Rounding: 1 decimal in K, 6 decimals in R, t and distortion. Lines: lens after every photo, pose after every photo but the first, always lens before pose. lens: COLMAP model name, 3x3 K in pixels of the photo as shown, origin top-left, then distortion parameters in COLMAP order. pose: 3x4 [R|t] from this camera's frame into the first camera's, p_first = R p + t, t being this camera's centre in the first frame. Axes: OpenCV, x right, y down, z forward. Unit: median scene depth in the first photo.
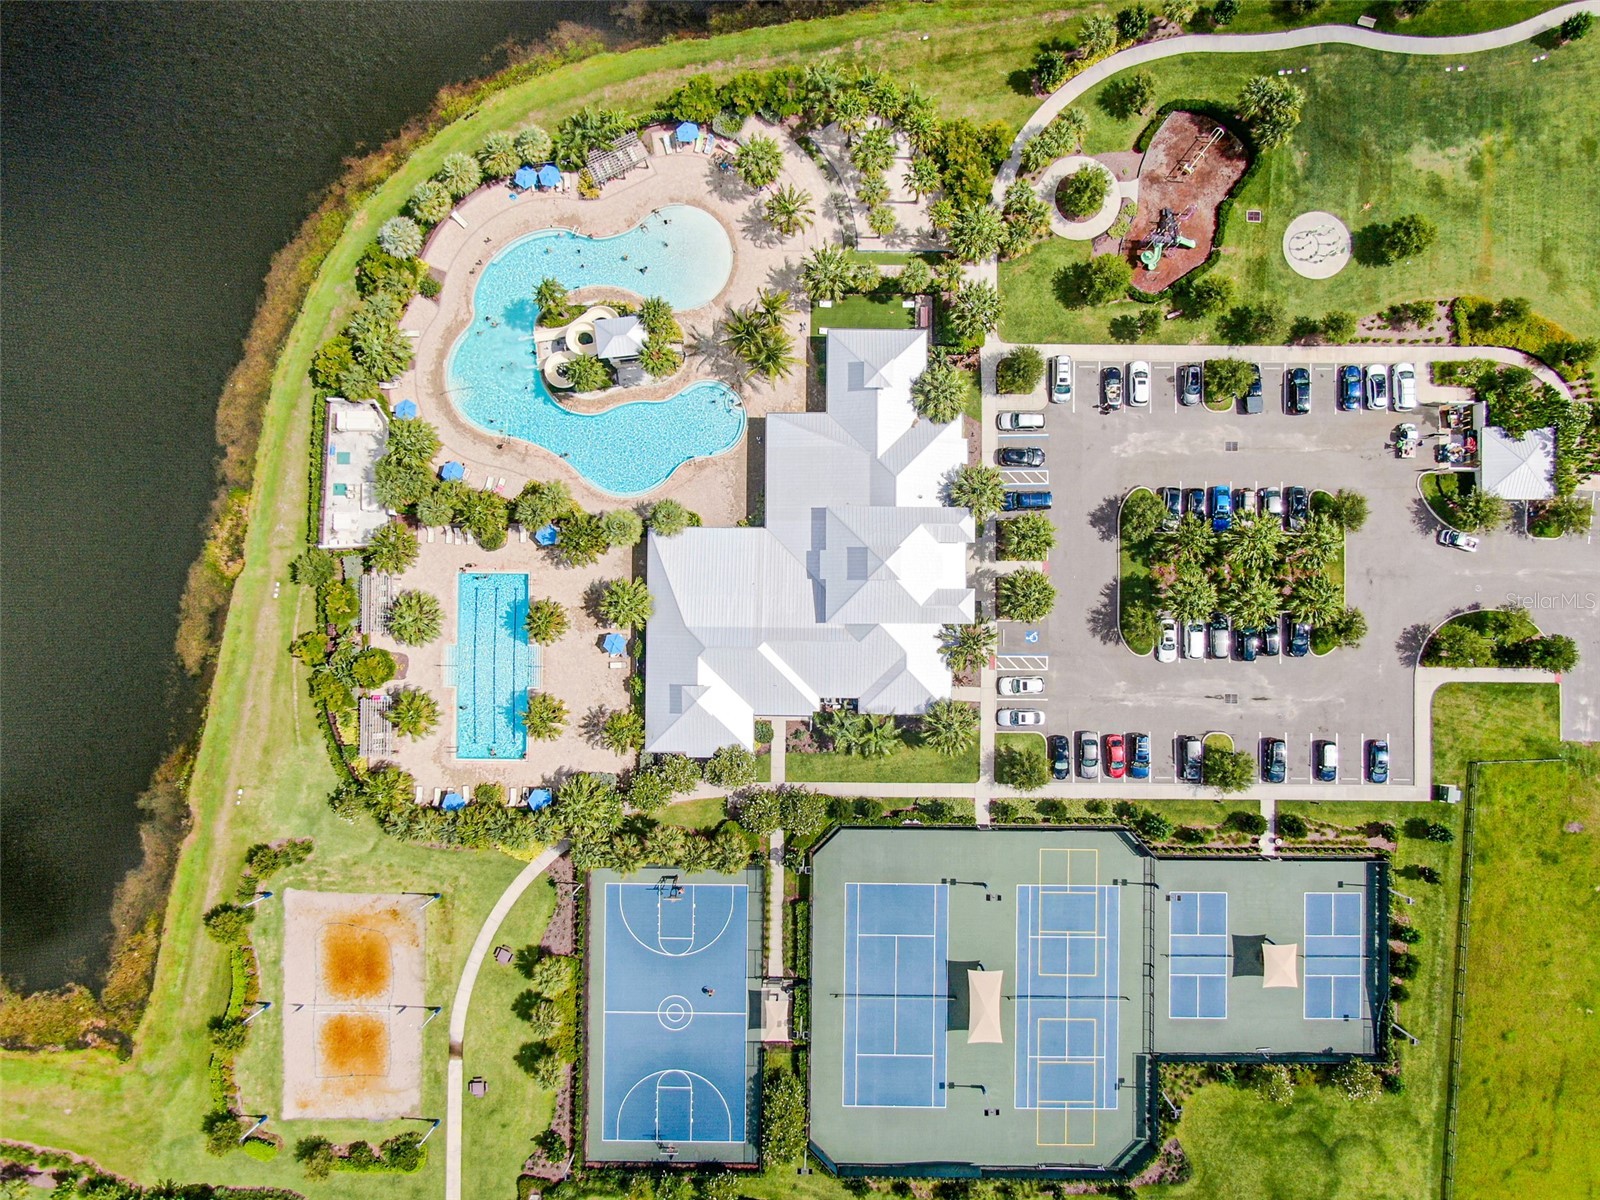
lens RADIAL K [[1153.8, 0, 799.4], [0, 1153.8, 599.7], [0, 0, 1]] dist [-0.015911, 0.008756]
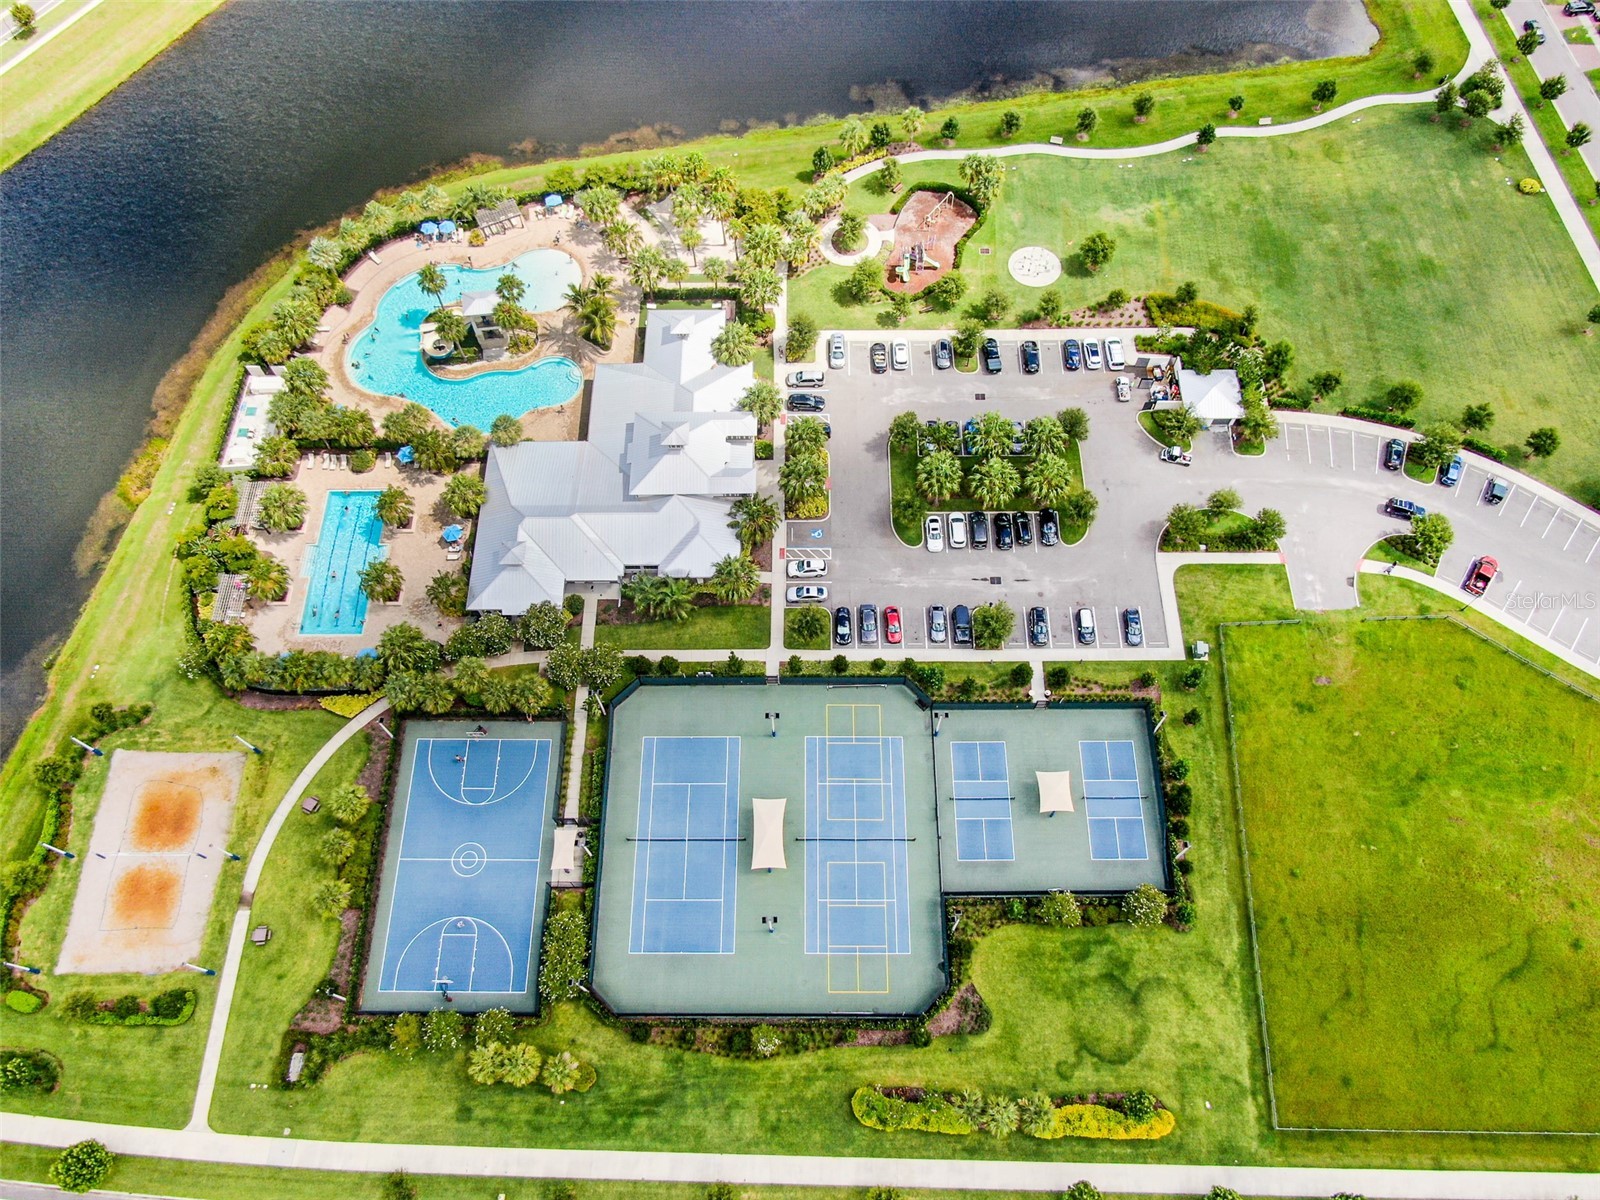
lens RADIAL K [[1153.8, 0, 802.3], [0, 1153.8, 593.6], [0, 0, 1]] dist [-0.015911, 0.008756]
pose [[0.999943, -0.010649, -0.000989, 0.188502], [0.009199, 0.903606, -0.428266, 0.583068], [0.005454, 0.428232, 0.903652, -0.014491]]
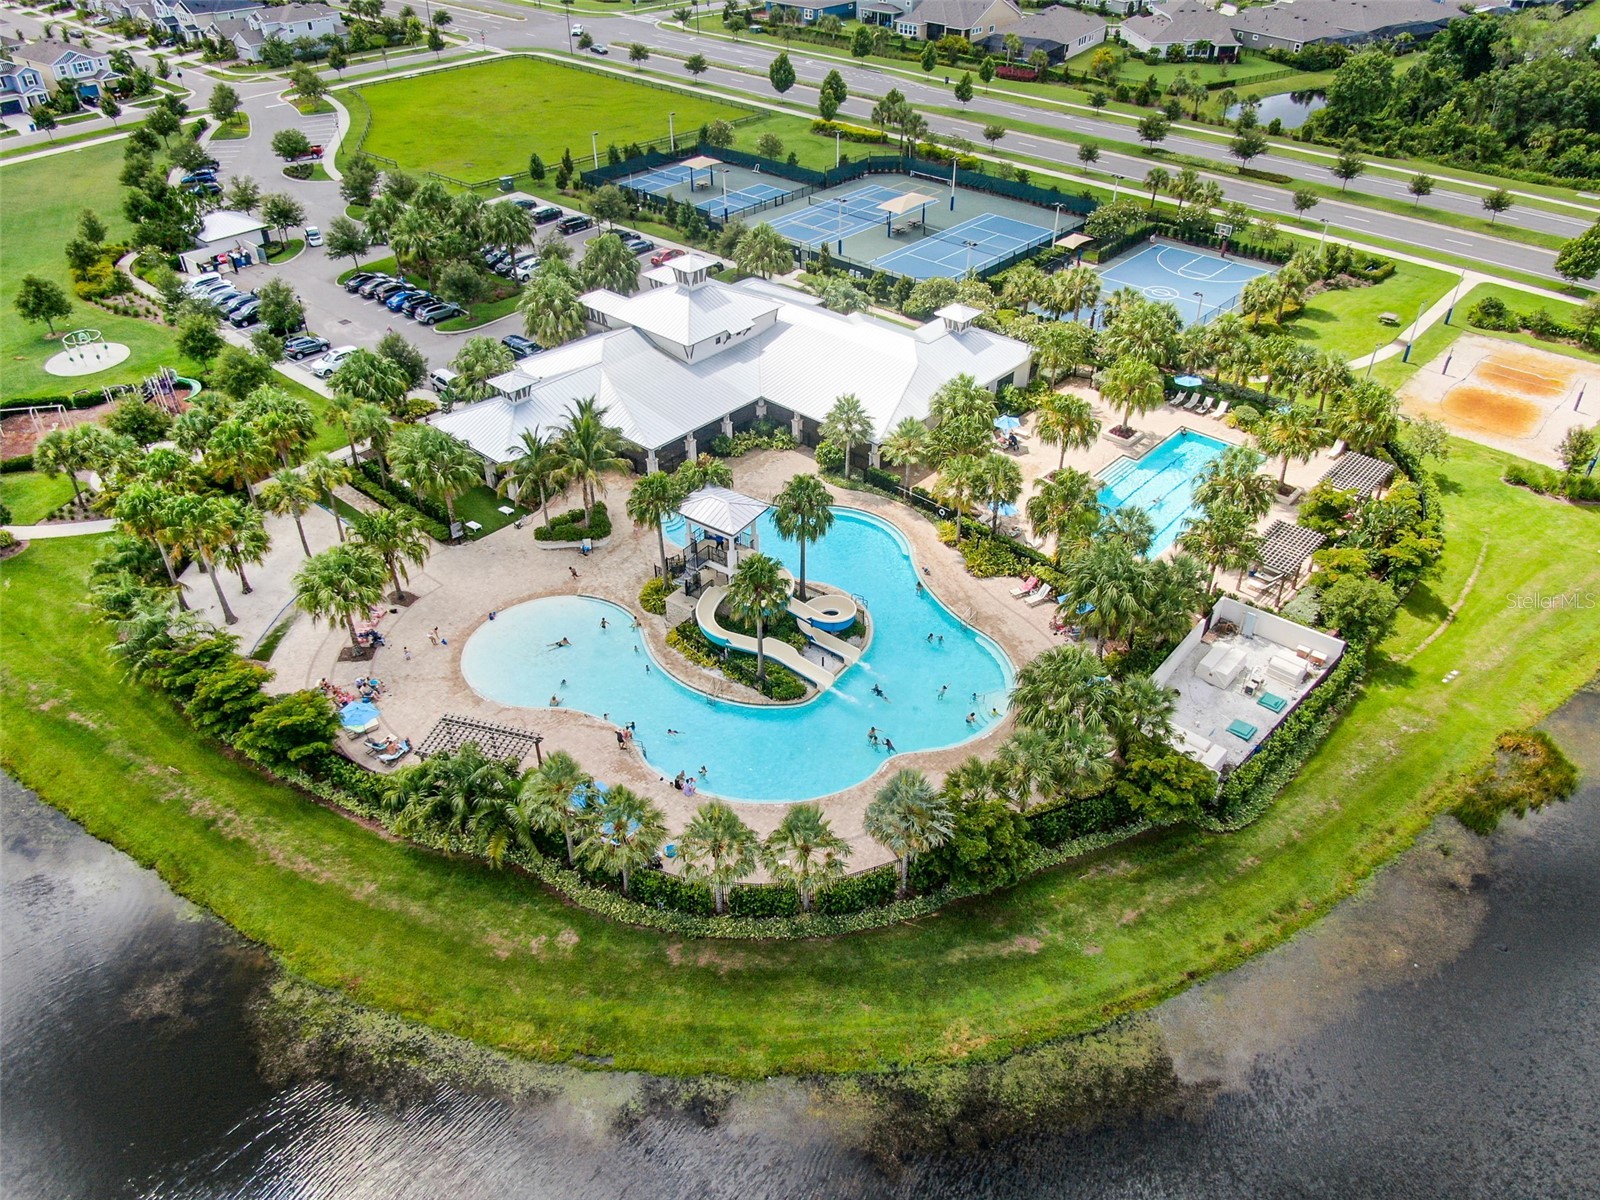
lens RADIAL K [[1153.8, 0, 795.3], [0, 1153.8, 597.9], [0, 0, 1]] dist [-0.015911, 0.008756]
pose [[-0.745827, -0.391757, 0.538766, -0.510402], [0.666038, -0.424369, 0.613437, -0.571538], [-0.011682, 0.816356, 0.577430, 0.644496]]
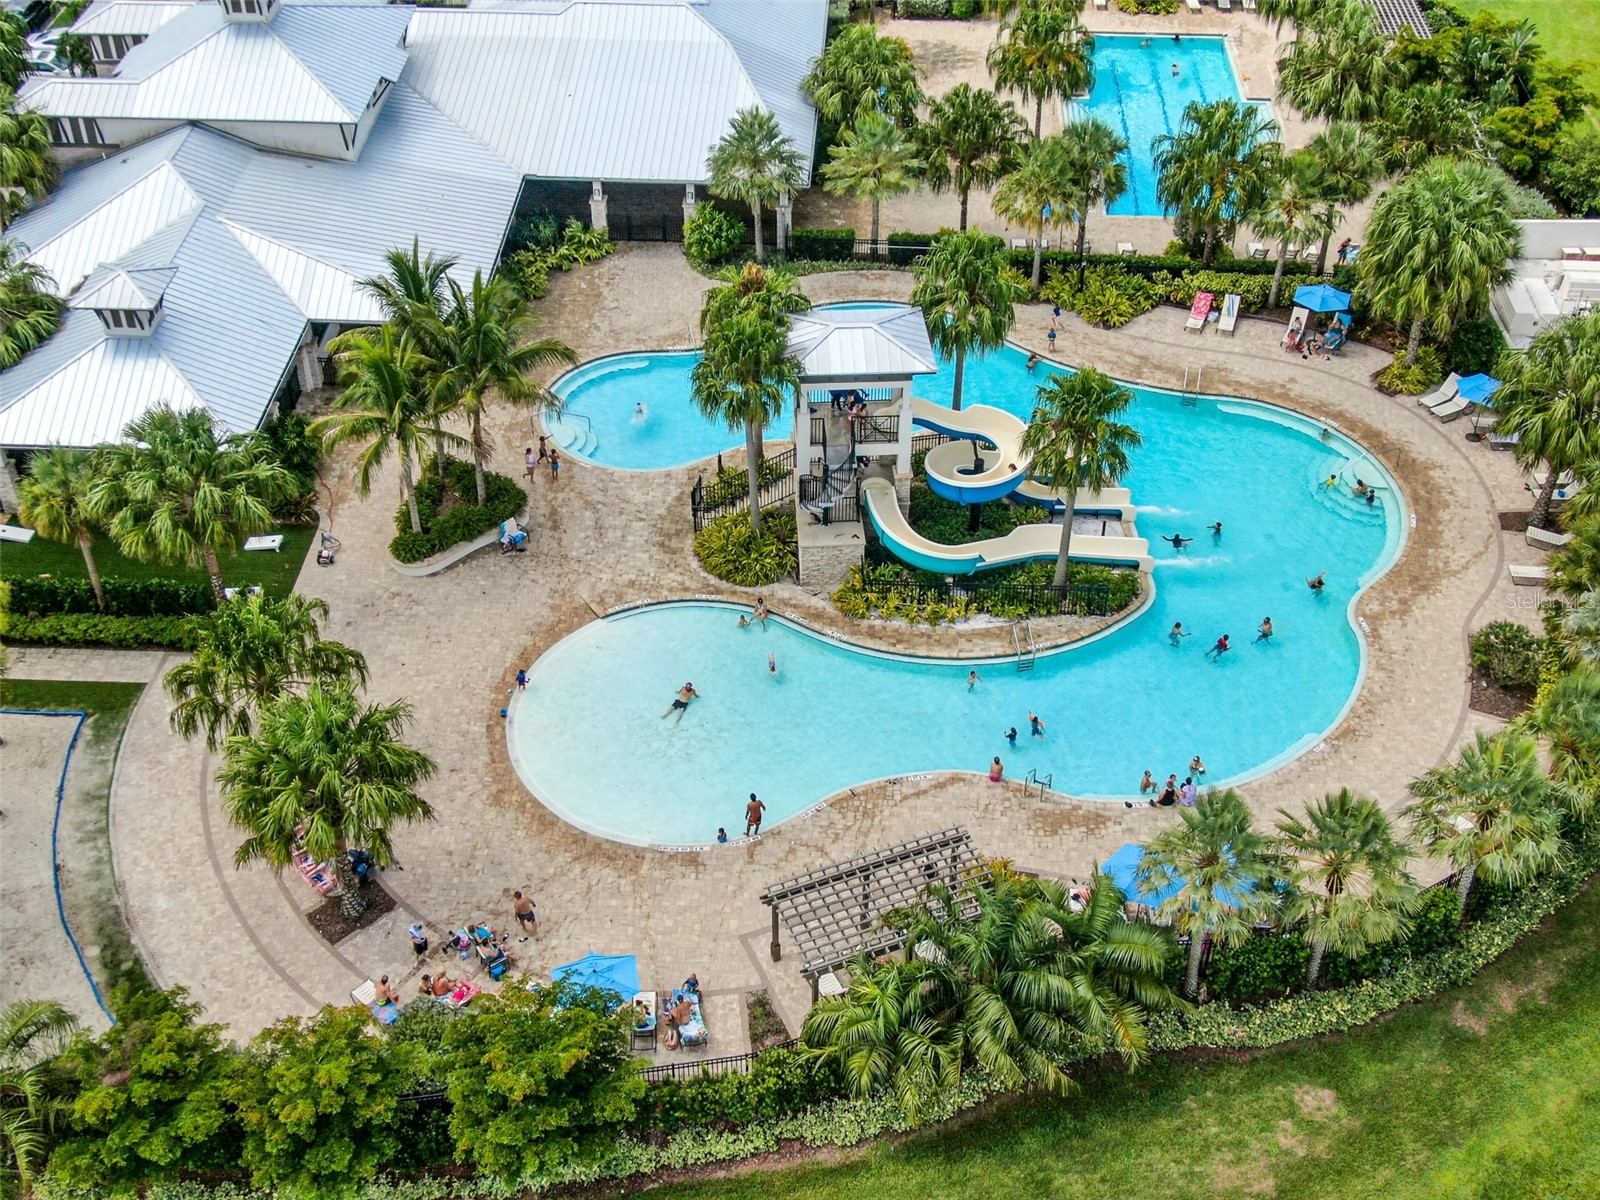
lens RADIAL K [[1936.0, 0, 802.1], [0, 1936.0, 602.7], [0, 0, 1]] dist [-0.019677, 0.000000]
pose [[-0.998987, -0.032929, 0.030671, -0.149917], [0.044480, -0.619166, 0.784000, -0.673561], [-0.006826, 0.784570, 0.620003, 0.677253]]
